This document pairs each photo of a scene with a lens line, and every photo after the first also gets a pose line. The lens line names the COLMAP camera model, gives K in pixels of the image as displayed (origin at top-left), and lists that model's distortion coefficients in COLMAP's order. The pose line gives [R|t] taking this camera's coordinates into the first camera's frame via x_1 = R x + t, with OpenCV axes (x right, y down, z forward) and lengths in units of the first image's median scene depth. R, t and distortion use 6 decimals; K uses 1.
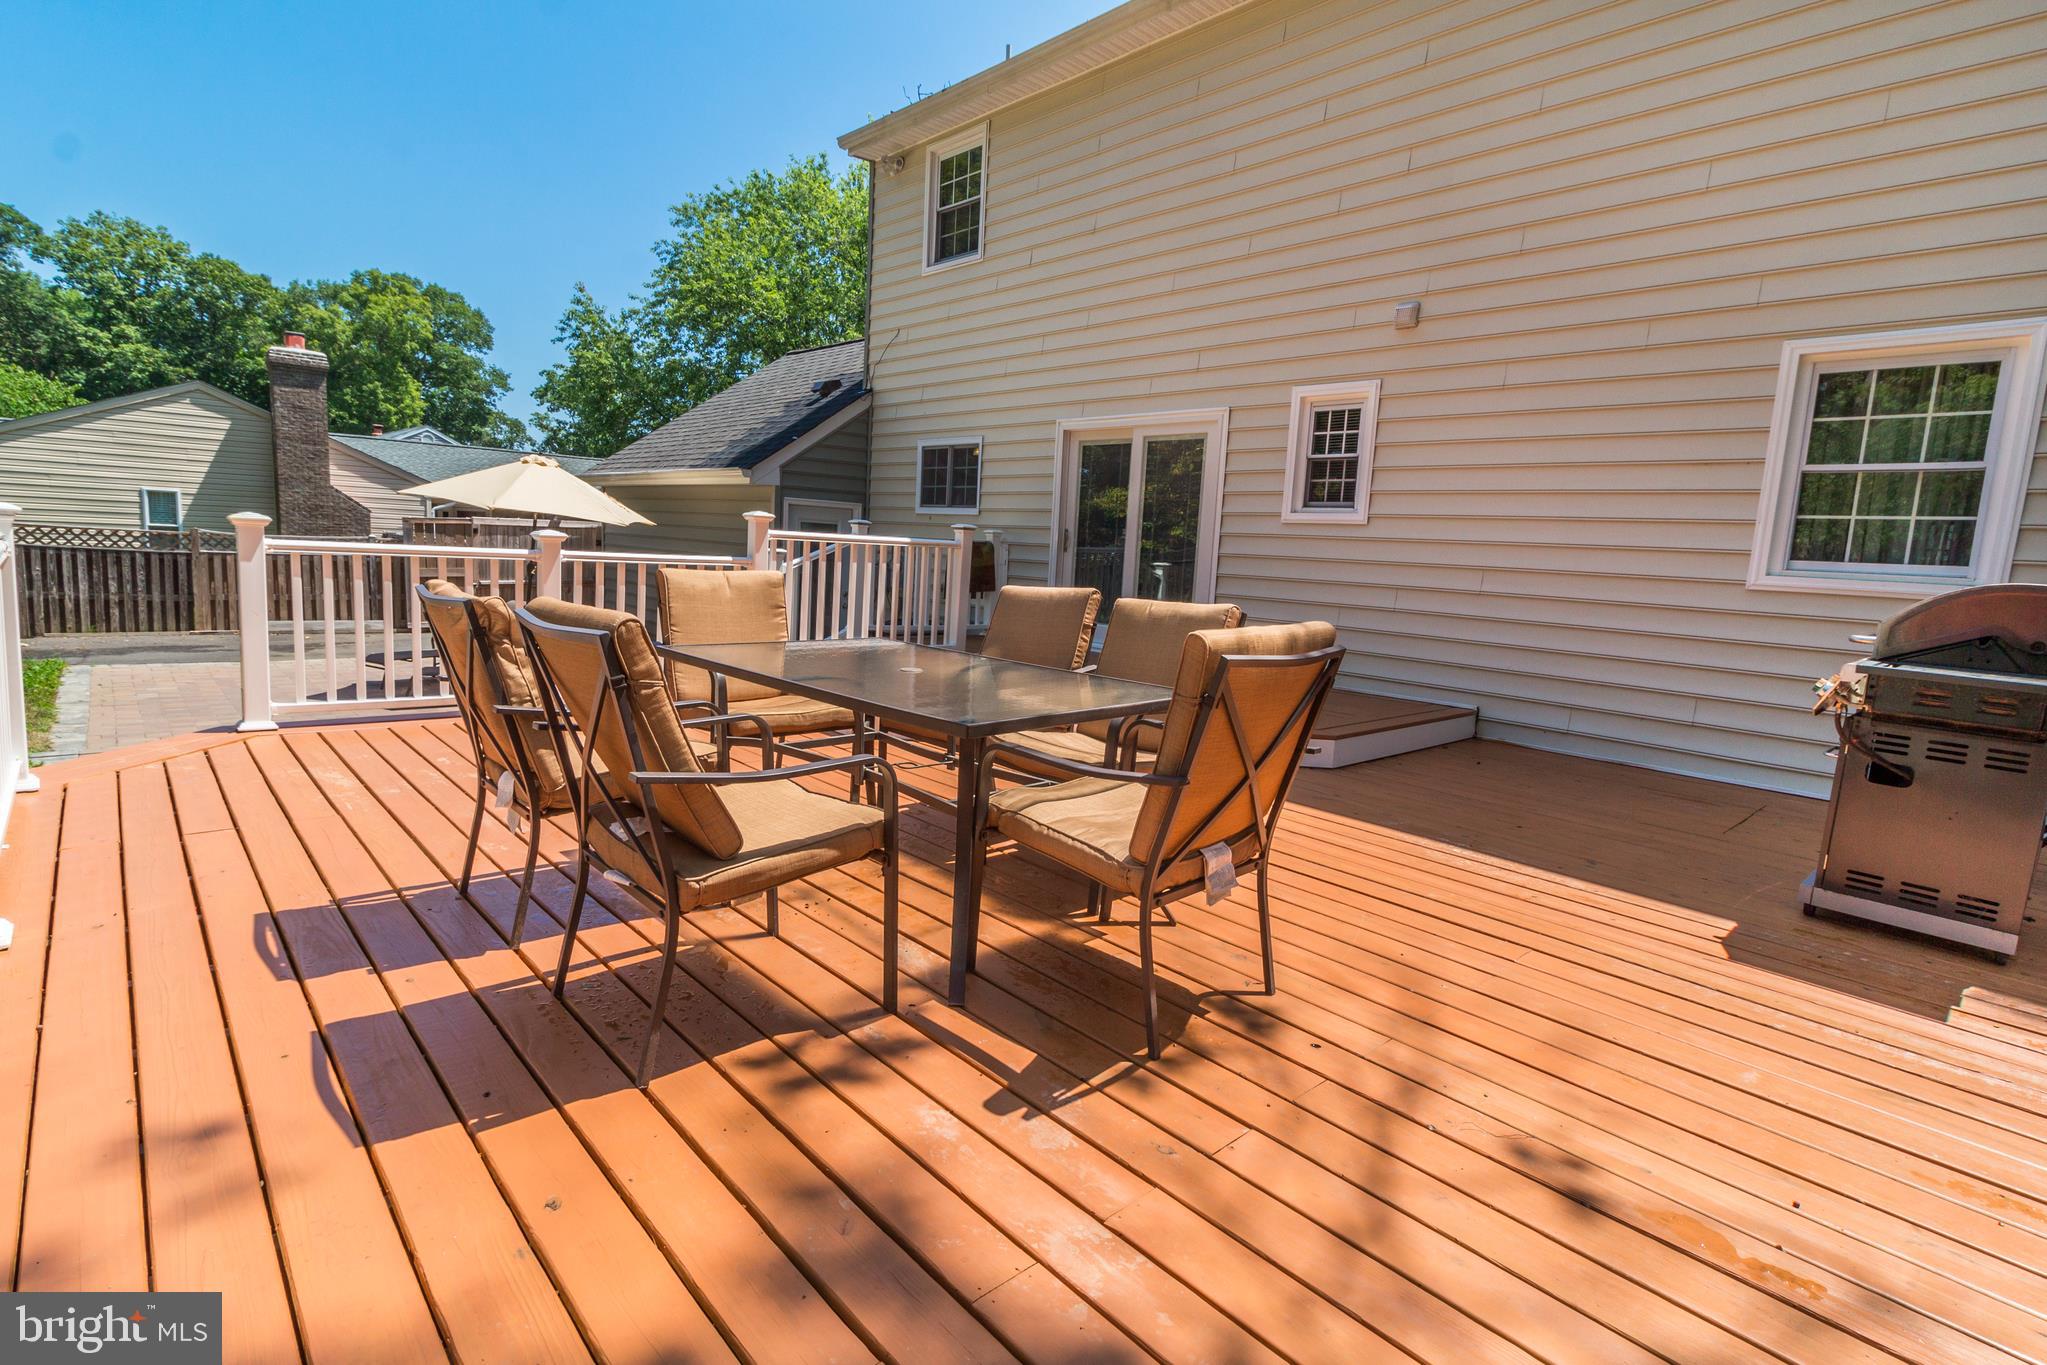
lens RADIAL K [[1003.7, 0, 1007.6], [0, 1003.7, 677.1], [0, 0, 1]] dist [0.001619, 0.000566]
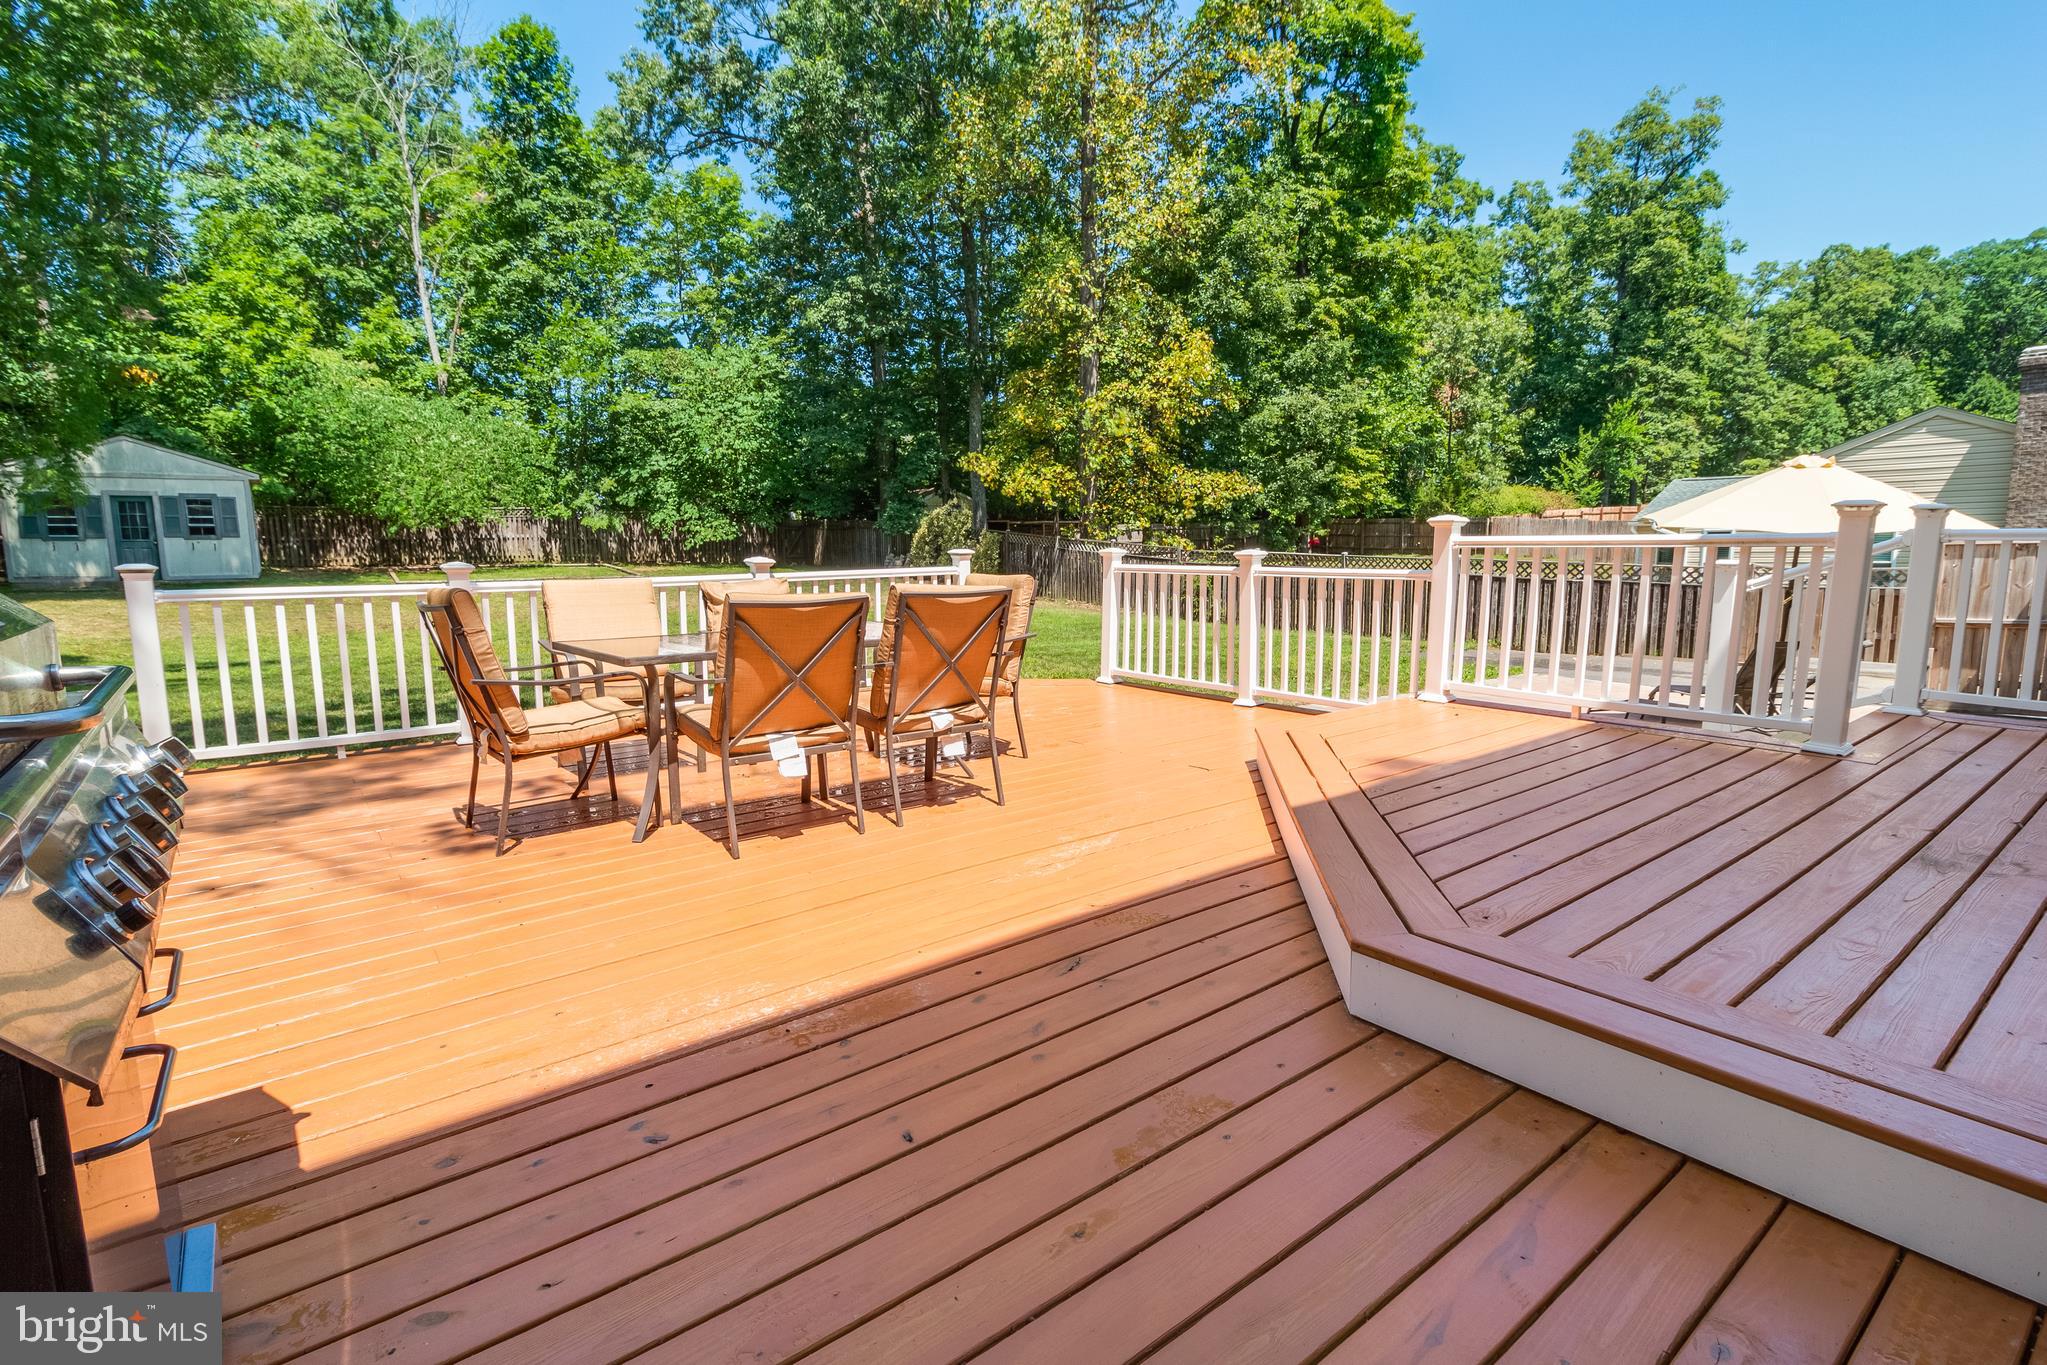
lens RADIAL K [[988.7, 0, 1020.1], [0, 988.7, 678.3], [0, 0, 1]] dist [0.010126, -0.001935]
pose [[-0.050050, 0.081150, -0.995444, 0.226429], [-0.121490, 0.988797, 0.086717, -0.021371], [0.991330, 0.125277, -0.039630, 0.247556]]
